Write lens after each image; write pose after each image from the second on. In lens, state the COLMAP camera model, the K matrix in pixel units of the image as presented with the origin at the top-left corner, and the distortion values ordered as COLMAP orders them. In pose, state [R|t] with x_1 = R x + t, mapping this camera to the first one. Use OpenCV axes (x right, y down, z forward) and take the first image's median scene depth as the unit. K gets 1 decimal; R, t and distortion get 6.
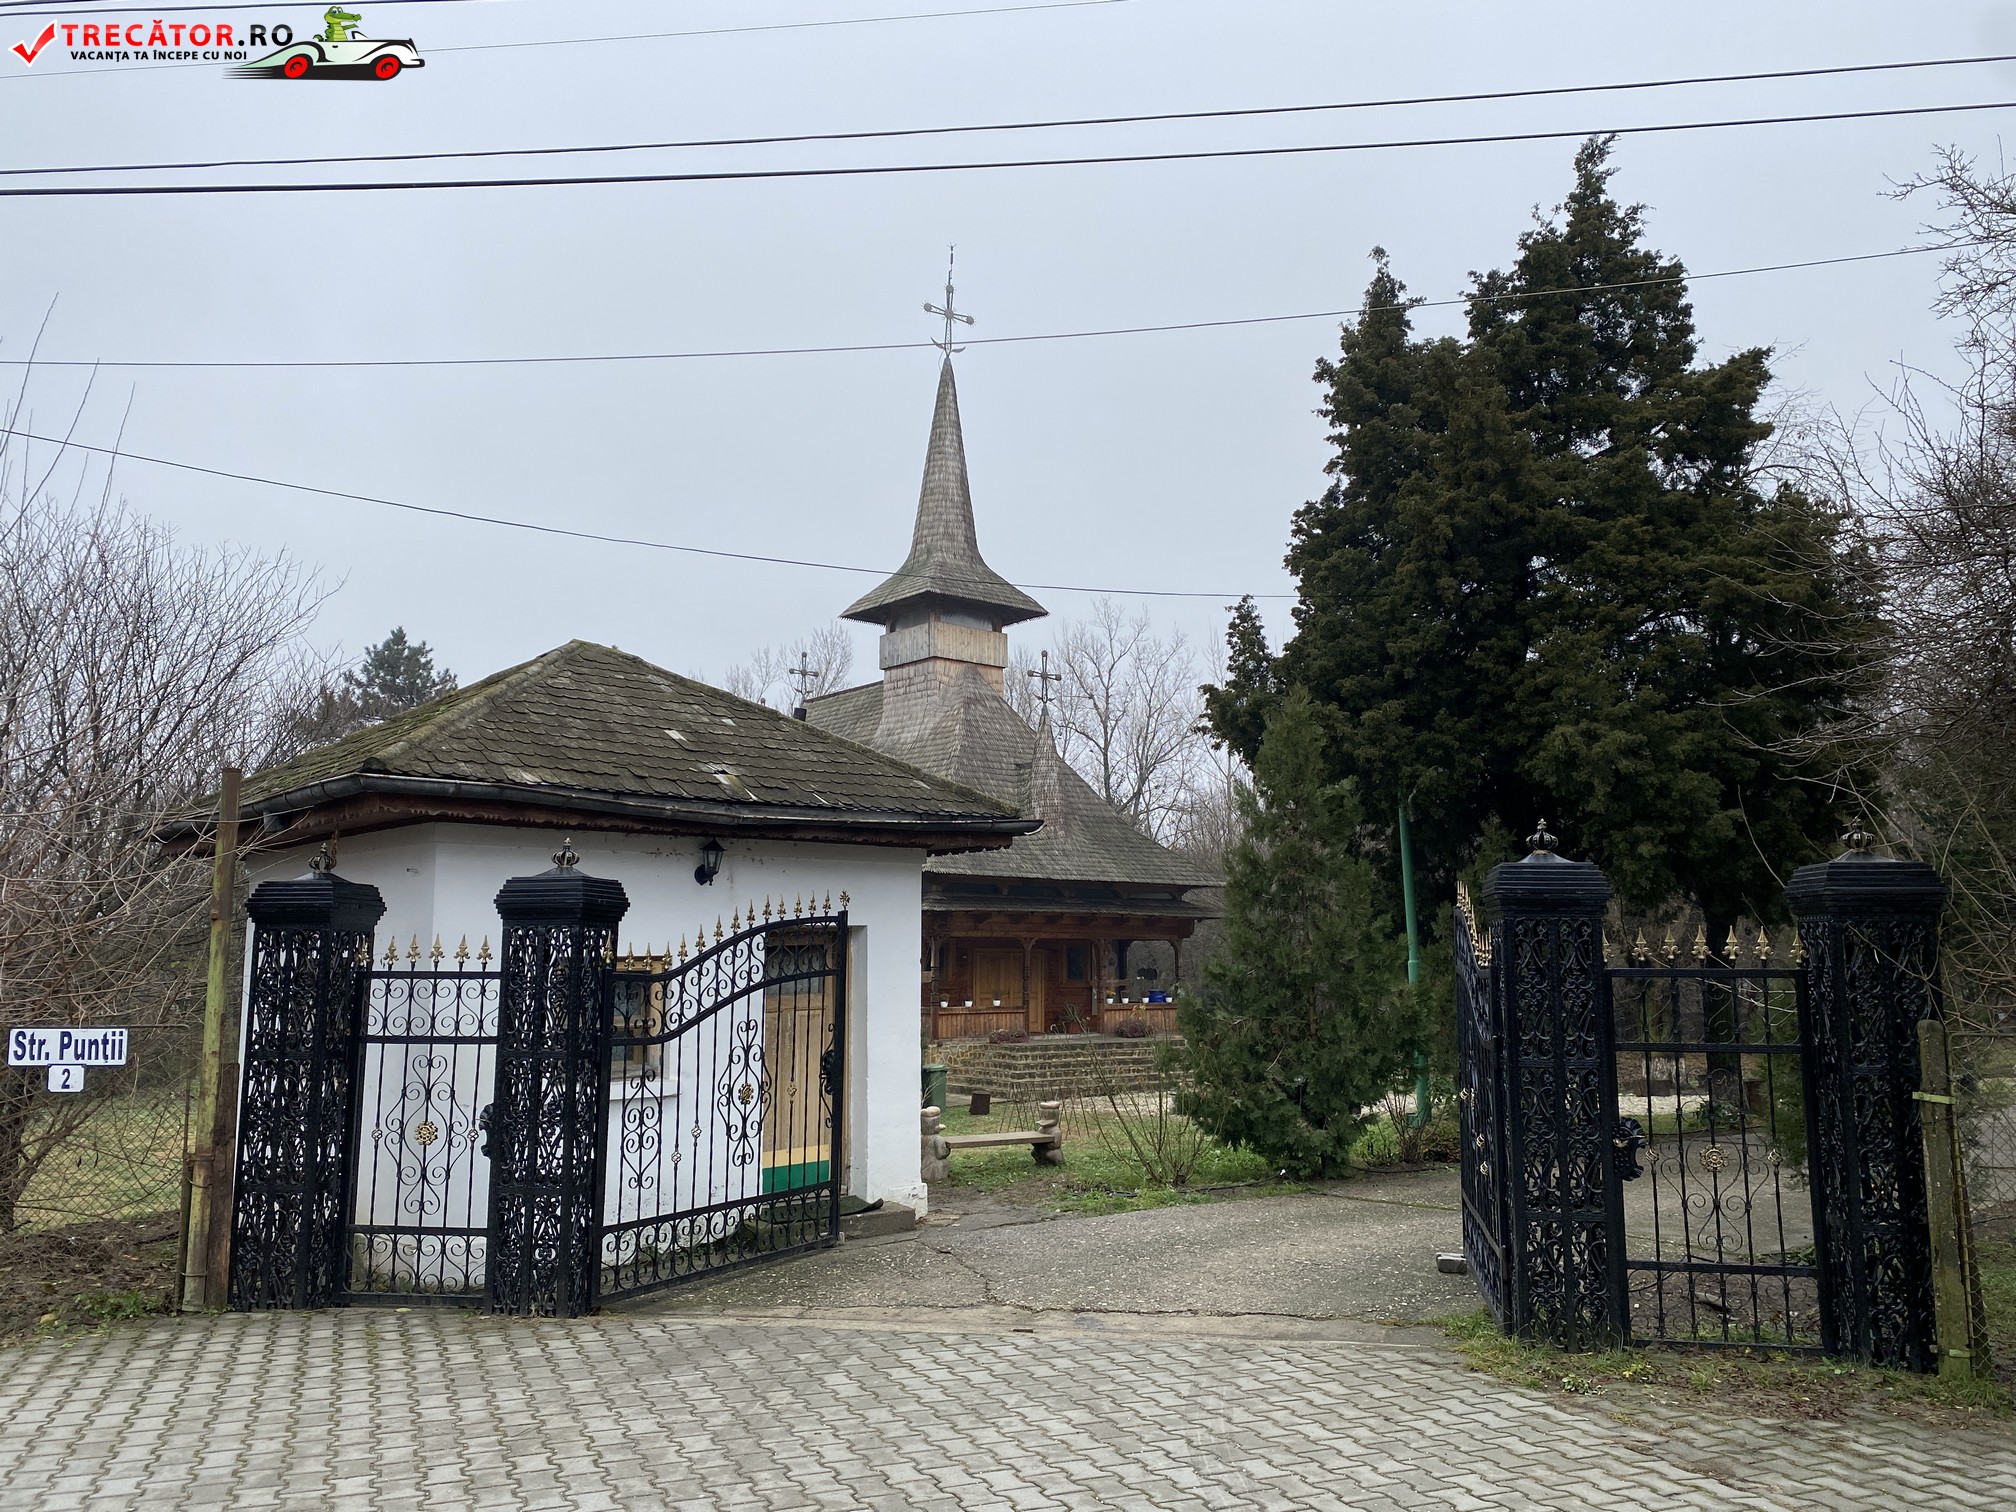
lens RADIAL K [[1532.5, 0, 1008.0], [0, 1532.5, 756.0], [0, 0, 1]] dist [0.064178, -0.105324]
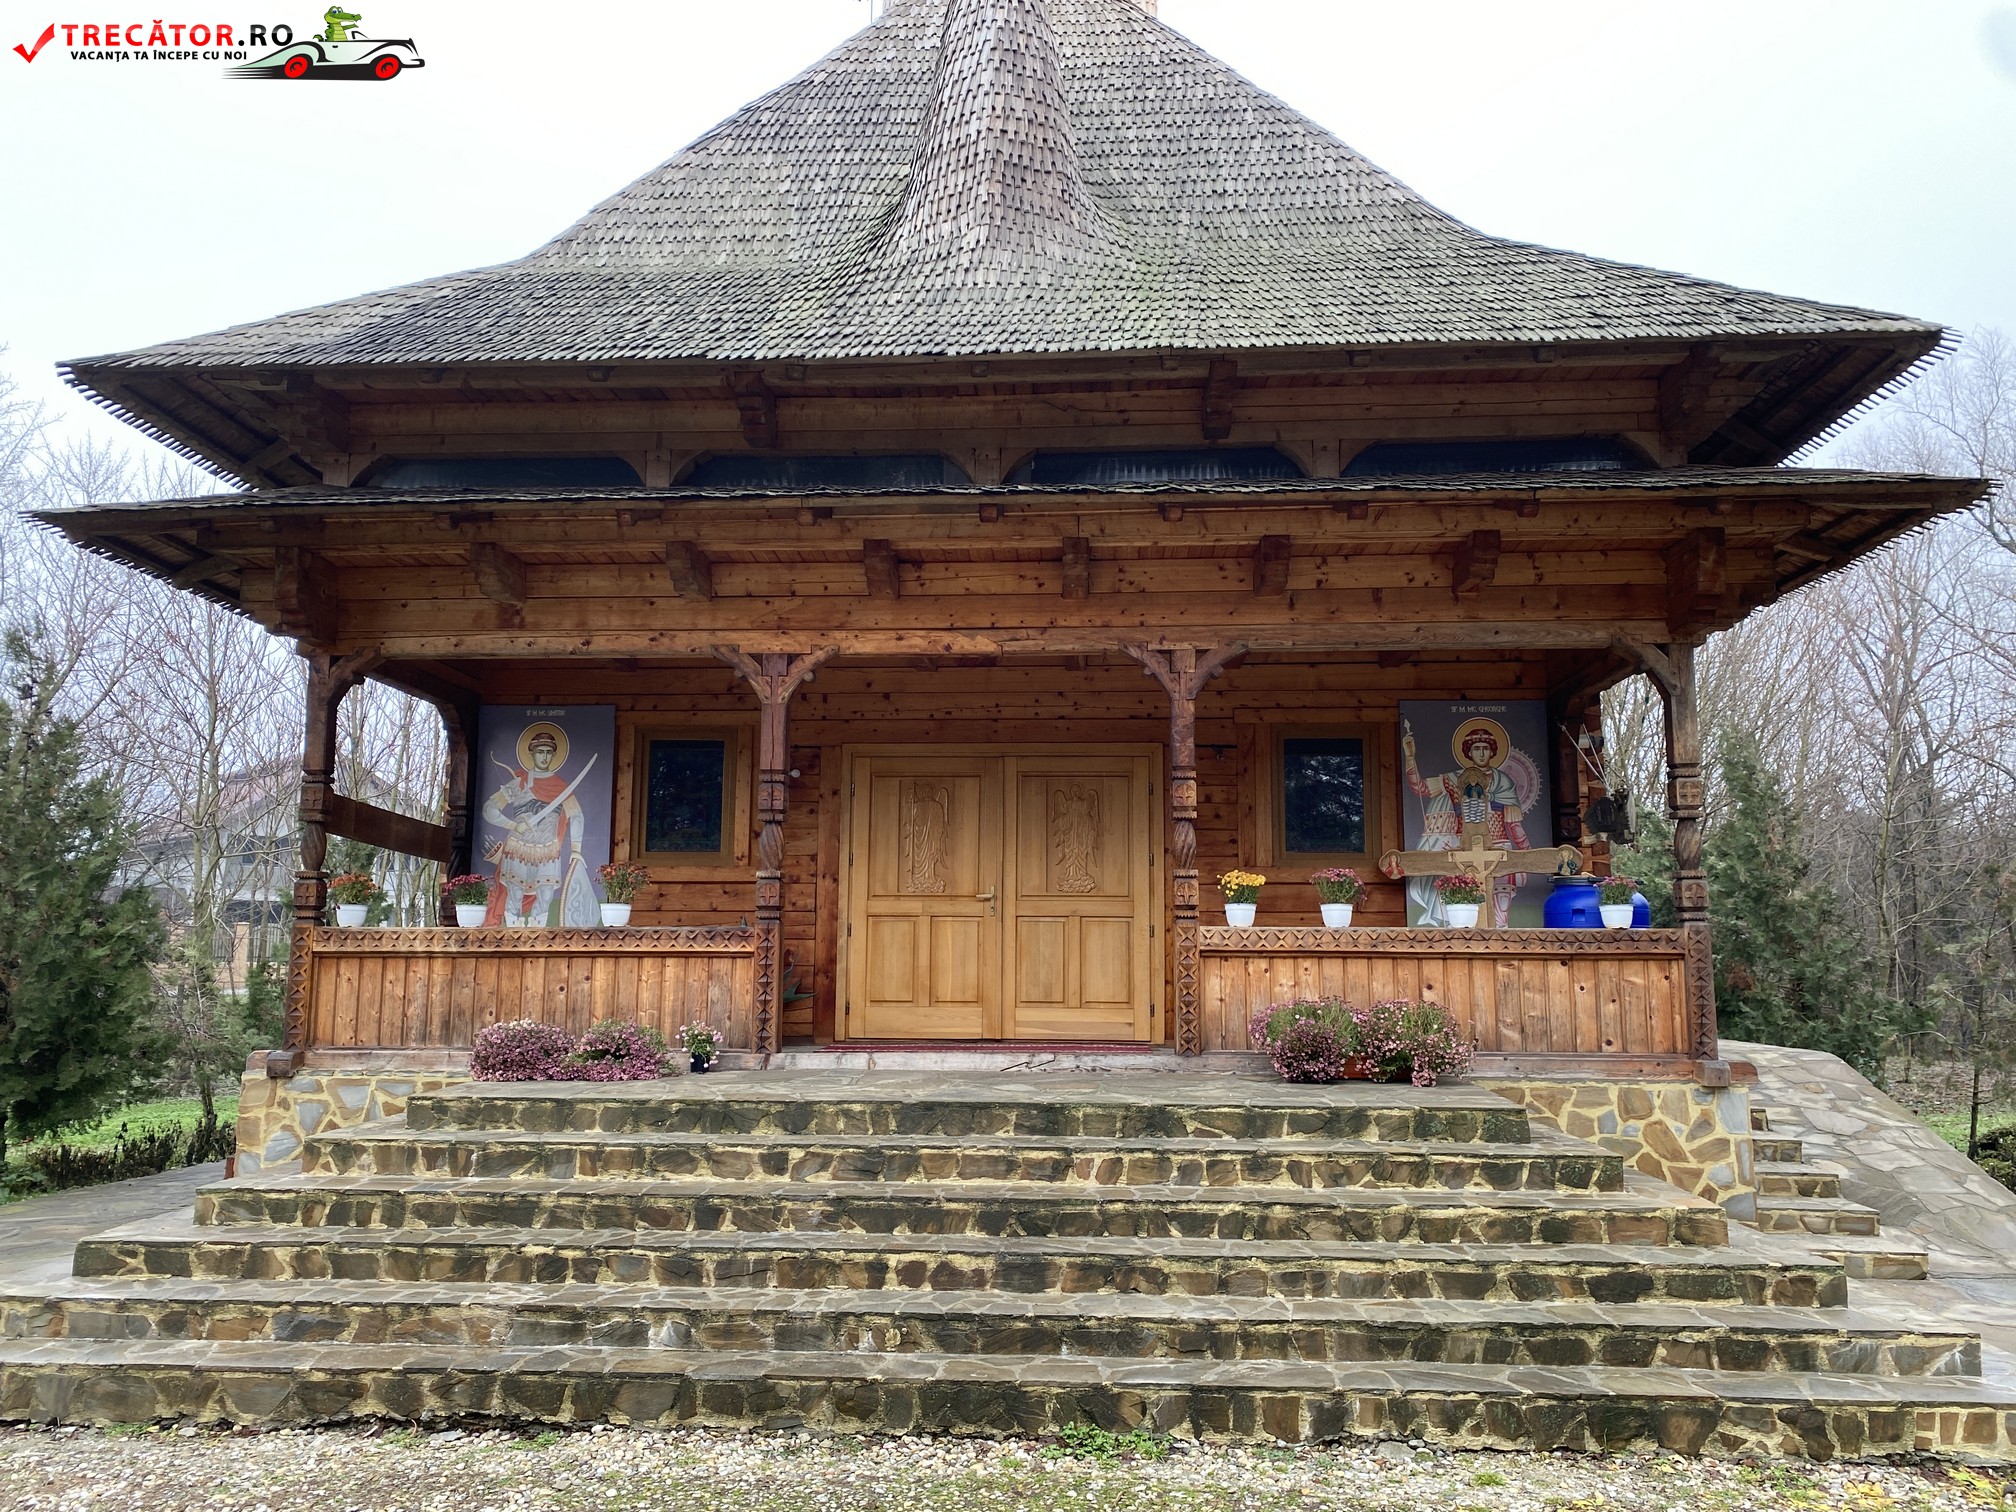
lens RADIAL K [[1506.0, 0, 1011.7], [0, 1506.0, 754.2], [0, 0, 1]] dist [0.083175, -0.098944]
pose [[0.728219, -0.091601, -0.679195, 0.184543], [0.089427, 0.995255, -0.038345, 0.133030], [0.679485, -0.032814, 0.732955, 0.765389]]
